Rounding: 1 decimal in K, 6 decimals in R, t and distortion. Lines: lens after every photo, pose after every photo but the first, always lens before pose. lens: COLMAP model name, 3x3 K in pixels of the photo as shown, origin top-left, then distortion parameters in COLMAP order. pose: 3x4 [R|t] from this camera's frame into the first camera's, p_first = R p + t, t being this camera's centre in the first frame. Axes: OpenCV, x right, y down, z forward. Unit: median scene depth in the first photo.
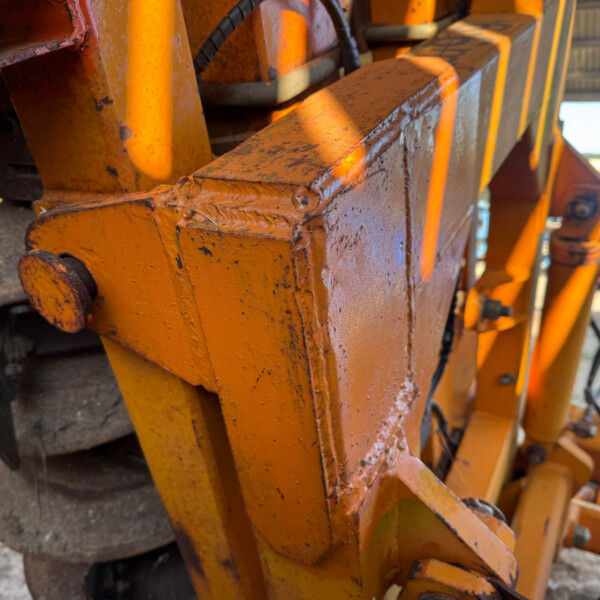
lens RADIAL K [[555.8, 0, 300.0], [0, 555.8, 300.0], [0, 0, 1]] dist [0.150836, -0.329962]
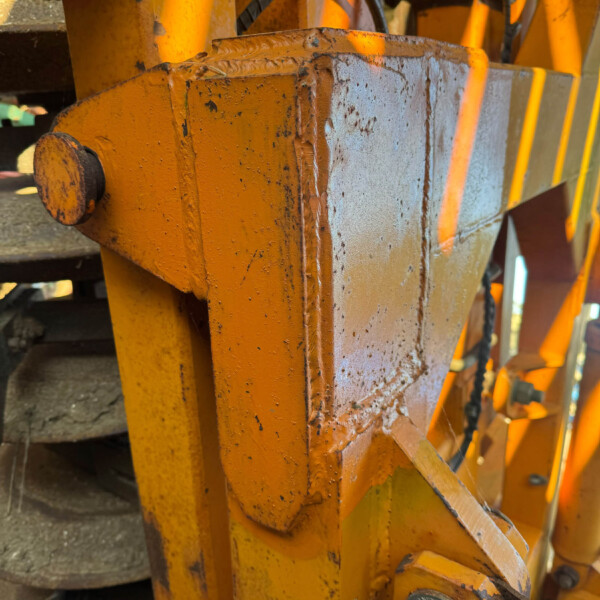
lens RADIAL K [[556.5, 0, 301.8], [0, 556.5, 309.9], [0, 0, 1]] dist [0.104806, -0.205248]
pose [[0.990849, 0.112668, -0.074323, 0.072500], [-0.126026, 0.969424, -0.210559, 0.317823], [0.048327, 0.217999, 0.974752, 0.085771]]
